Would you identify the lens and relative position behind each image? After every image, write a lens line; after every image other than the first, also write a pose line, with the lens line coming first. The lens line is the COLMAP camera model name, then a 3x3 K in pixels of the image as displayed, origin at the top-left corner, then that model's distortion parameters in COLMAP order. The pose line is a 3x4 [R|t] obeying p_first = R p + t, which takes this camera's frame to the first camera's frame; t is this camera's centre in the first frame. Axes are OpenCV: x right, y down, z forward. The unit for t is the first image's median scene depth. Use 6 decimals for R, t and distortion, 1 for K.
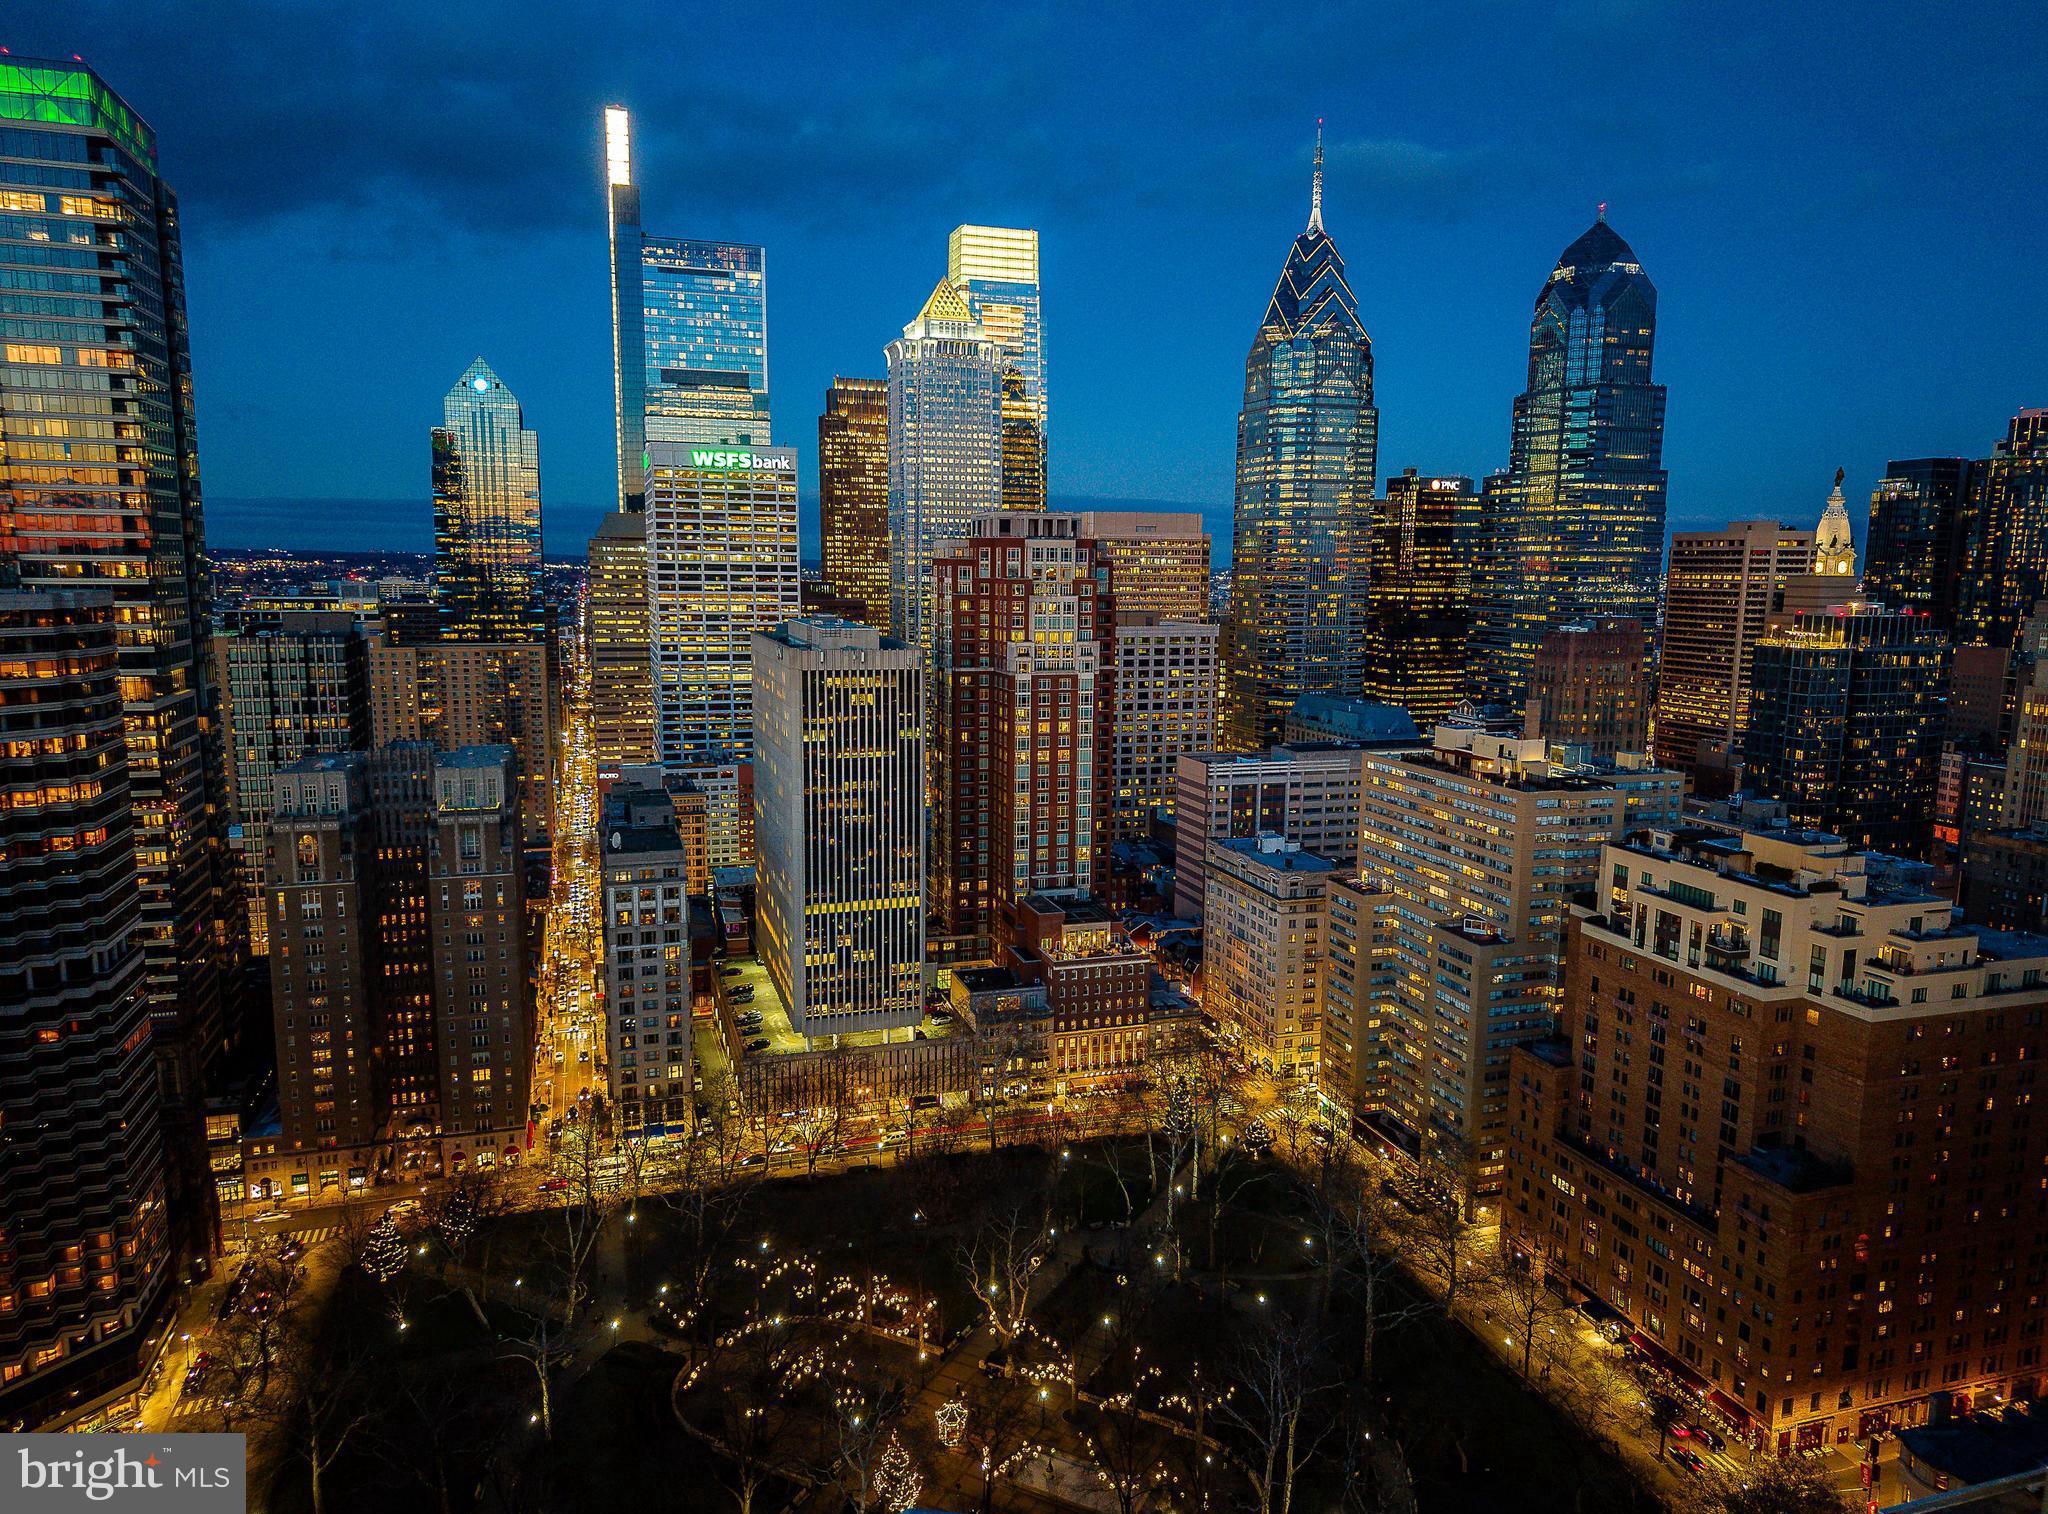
lens RADIAL K [[1367.4, 0, 1024.0], [0, 1367.4, 757.0], [0, 0, 1]] dist [0.035399, -0.002664]
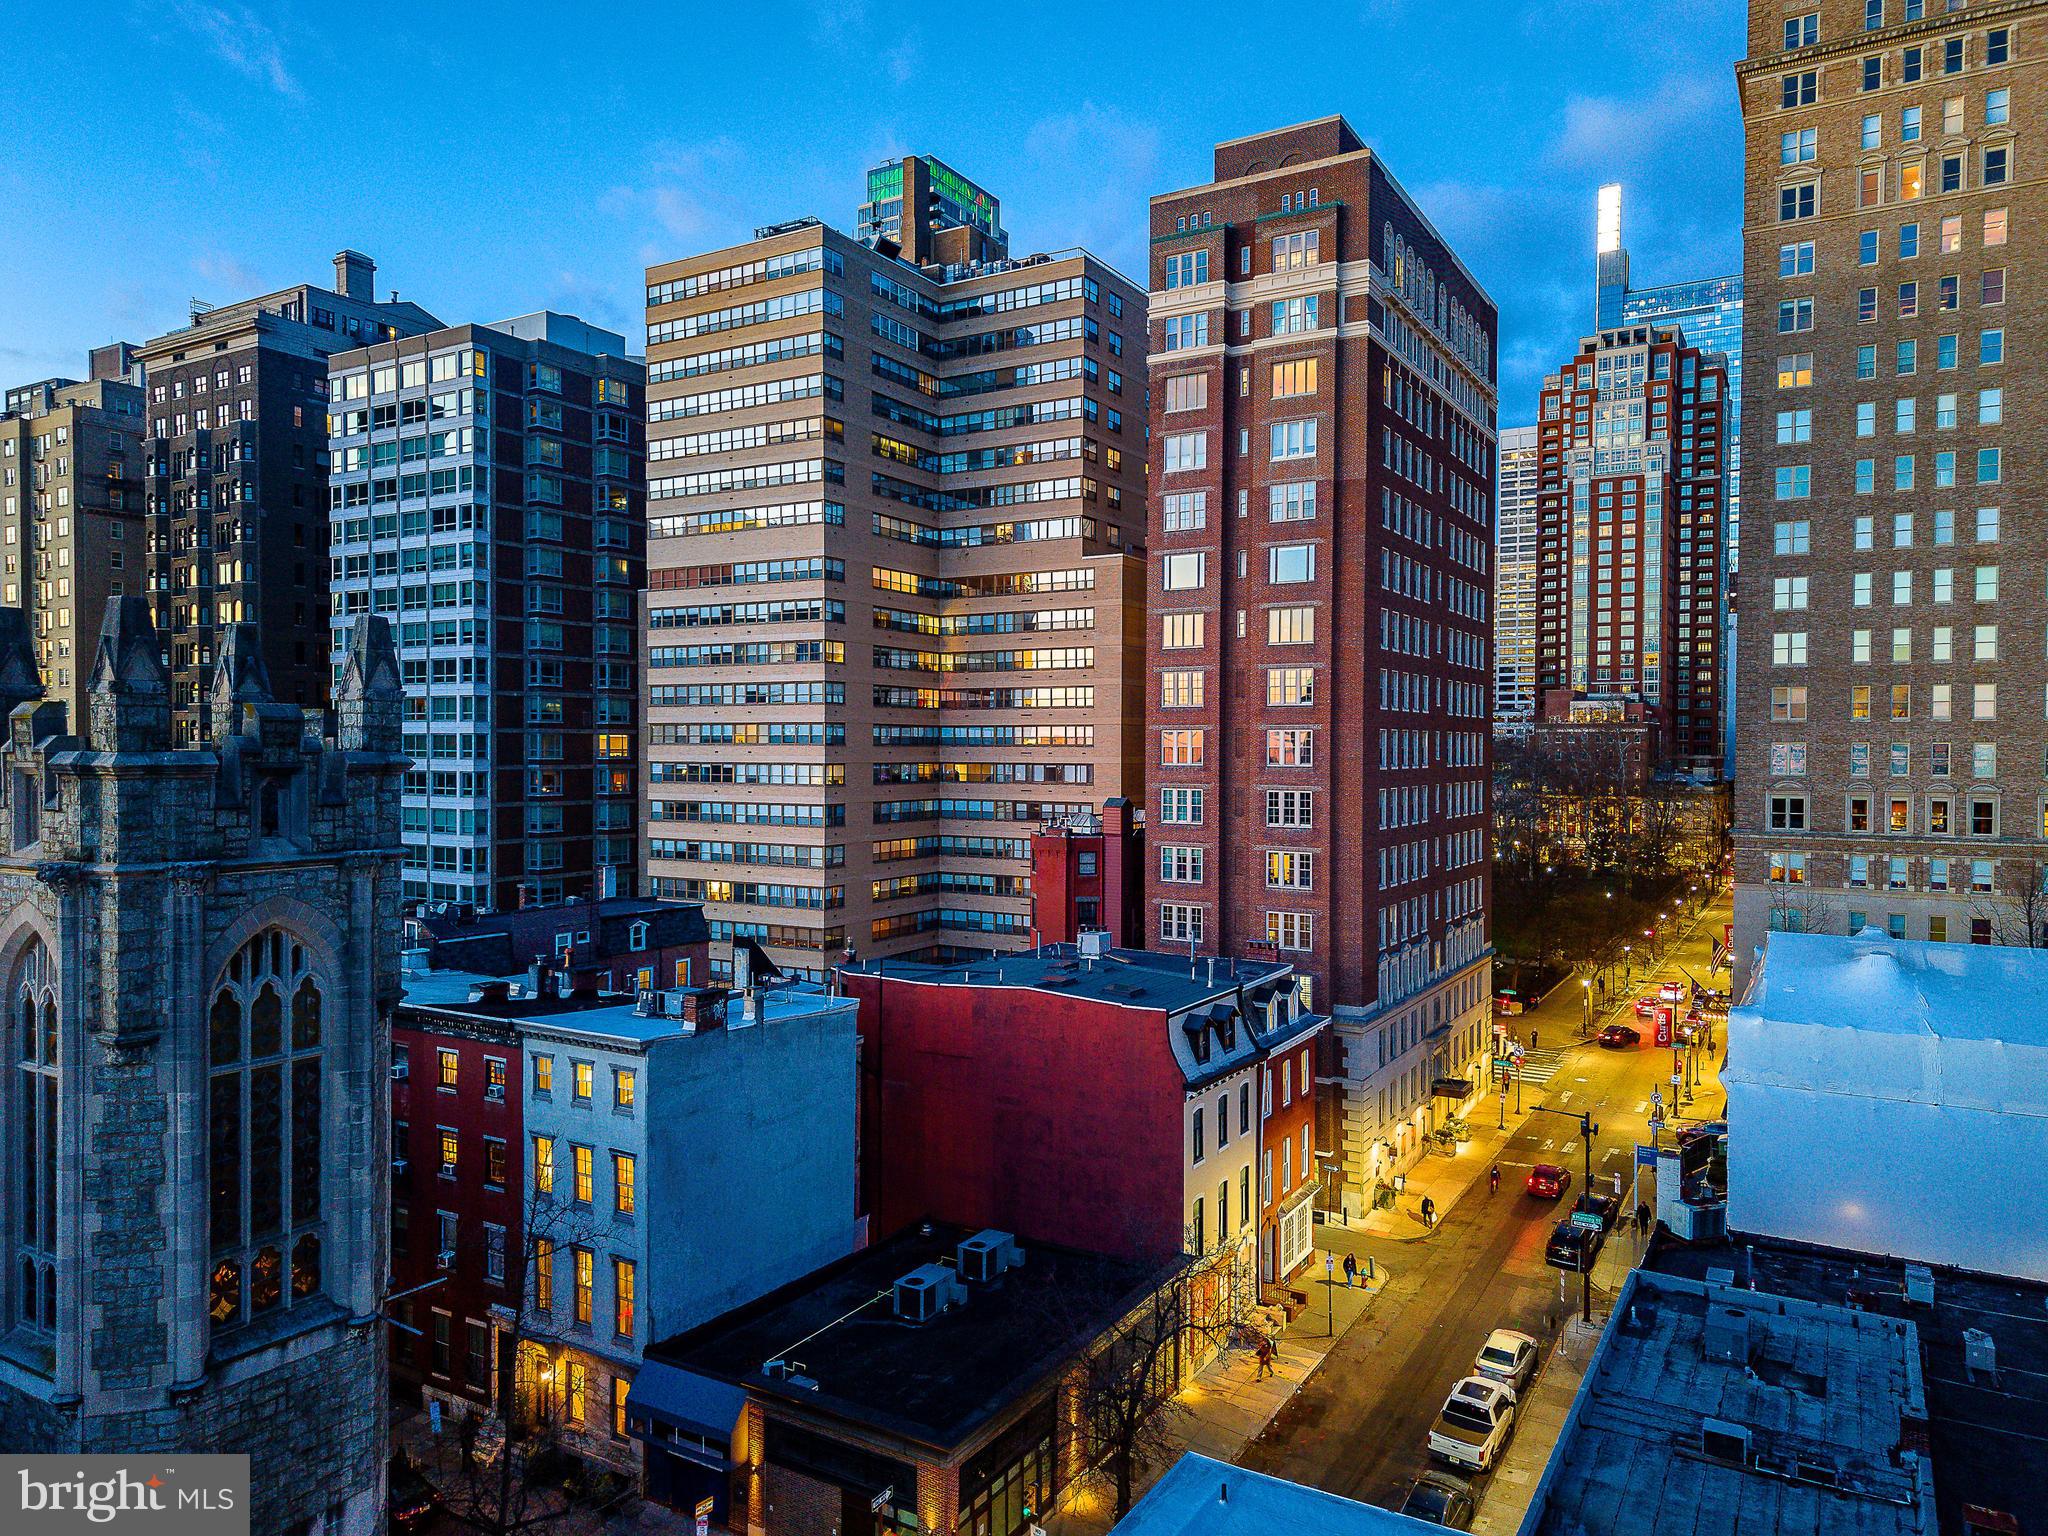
lens RADIAL K [[1358.5, 0, 1025.3], [0, 1358.5, 761.2], [0, 0, 1]] dist [0.074539, -0.059065]
pose [[0.659494, 0.001437, -0.751708, 0.301541], [-0.108429, 0.989722, -0.093236, 0.174840], [0.743849, 0.142995, 0.652872, 0.023679]]
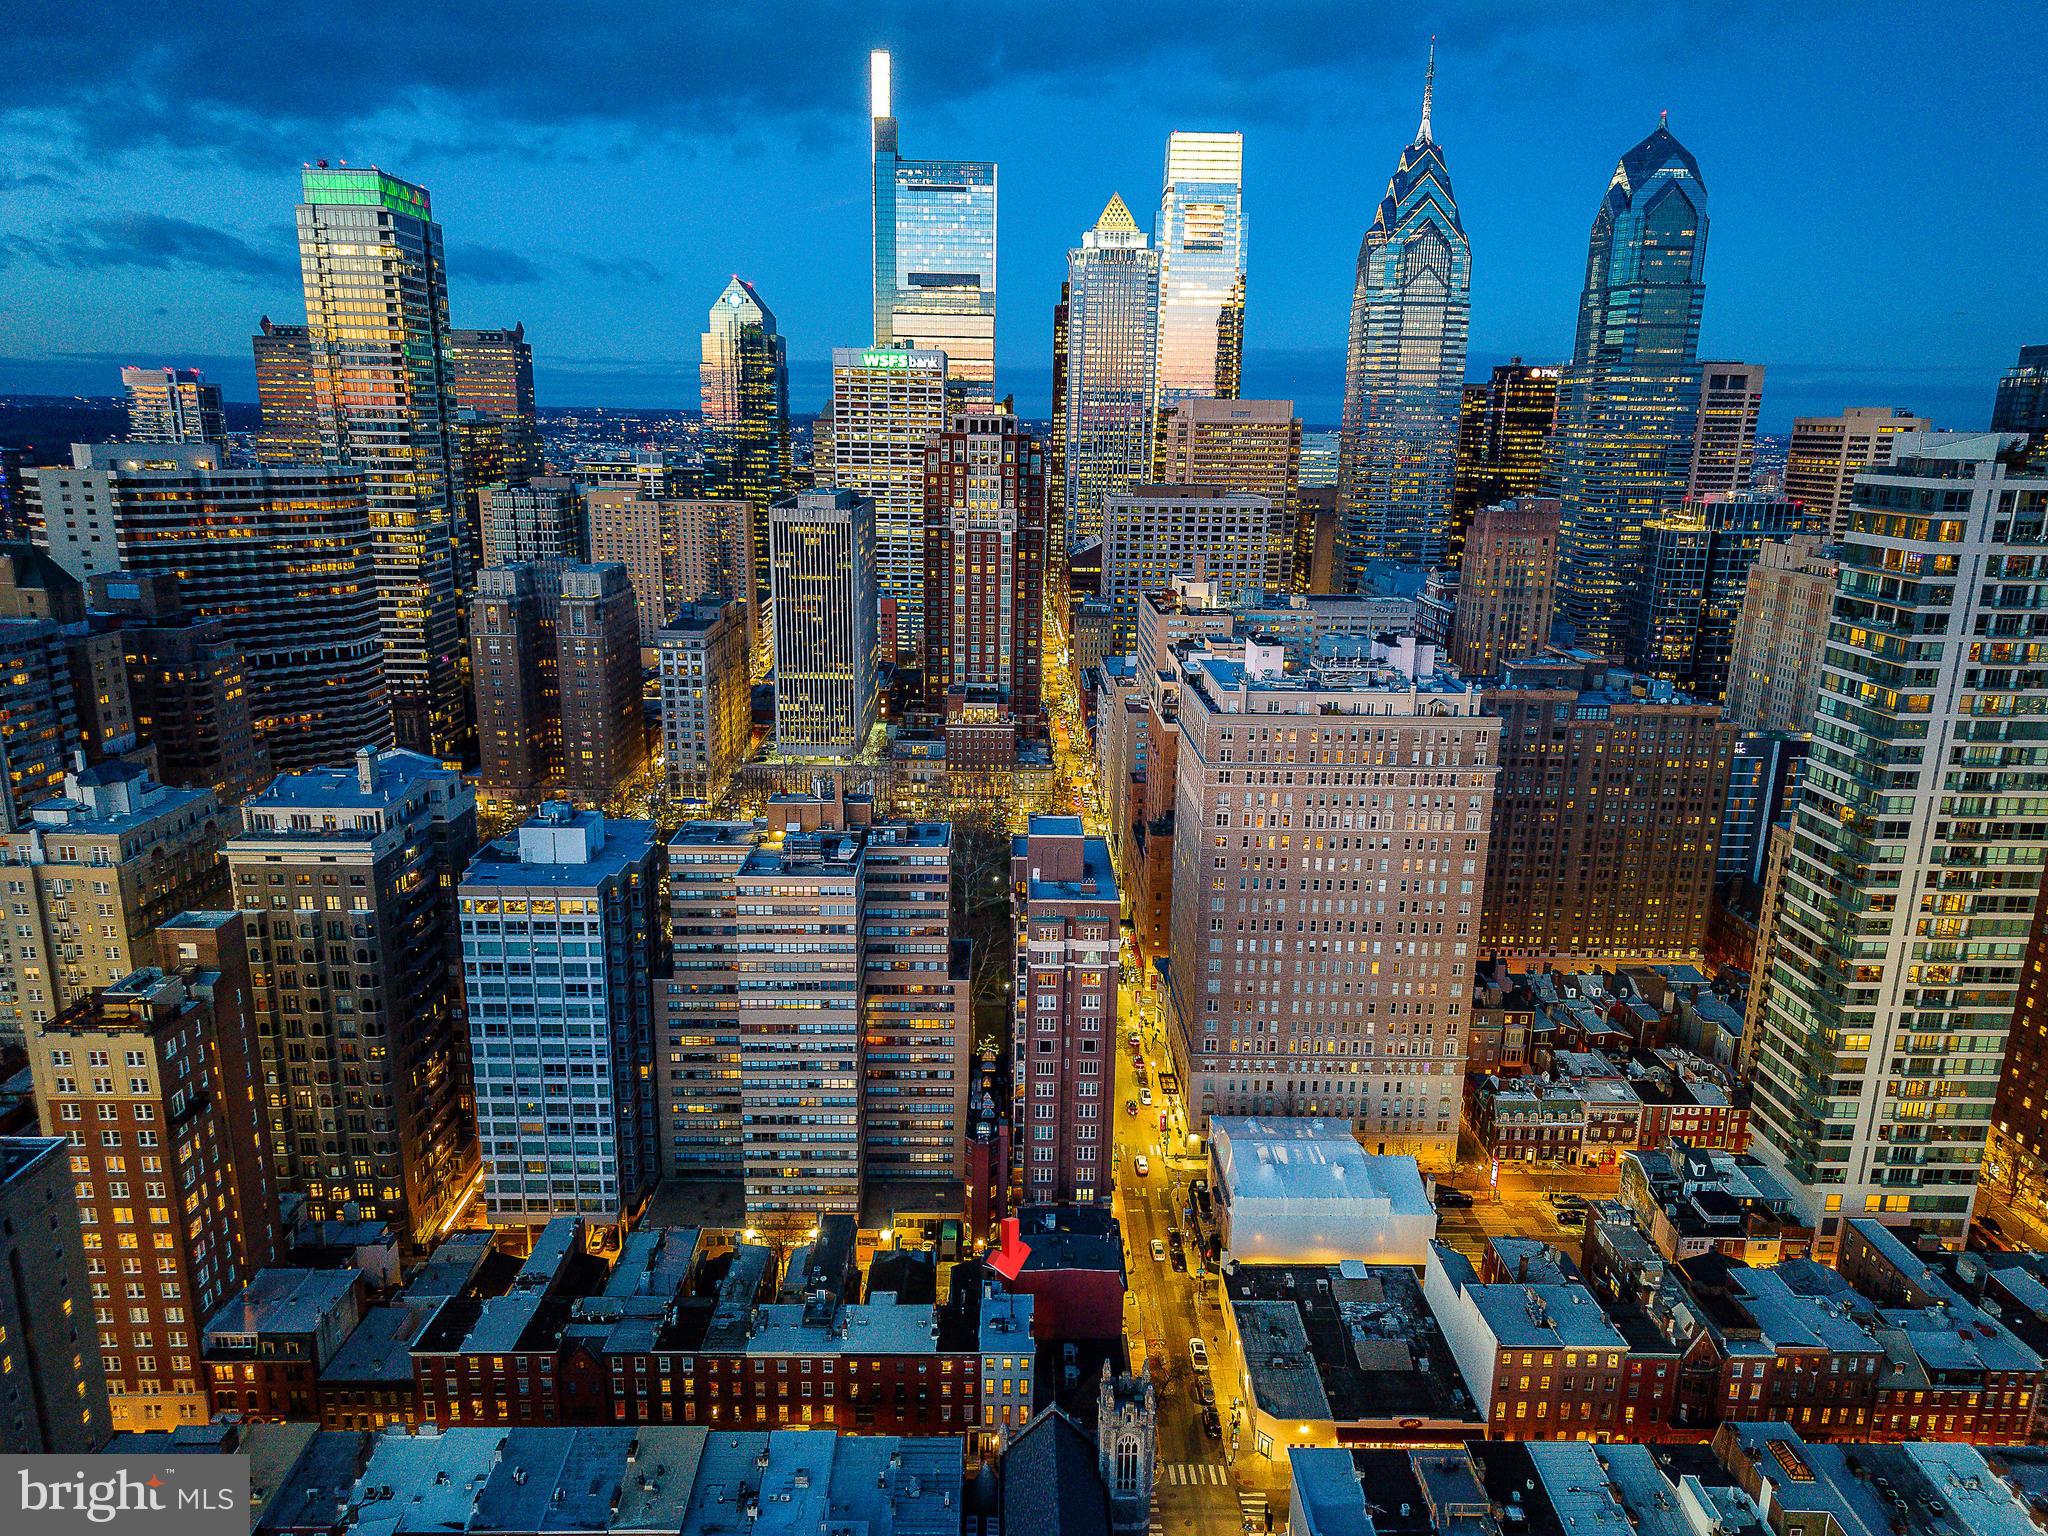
lens RADIAL K [[1382.5, 0, 1025.7], [0, 1382.5, 741.8], [0, 0, 1]] dist [0.063054, -0.065323]
pose [[0.956788, 0.072354, -0.281643, 0.296079], [-0.048693, 0.994739, 0.090129, 0.015885], [0.286682, -0.072520, 0.955277, -0.235958]]
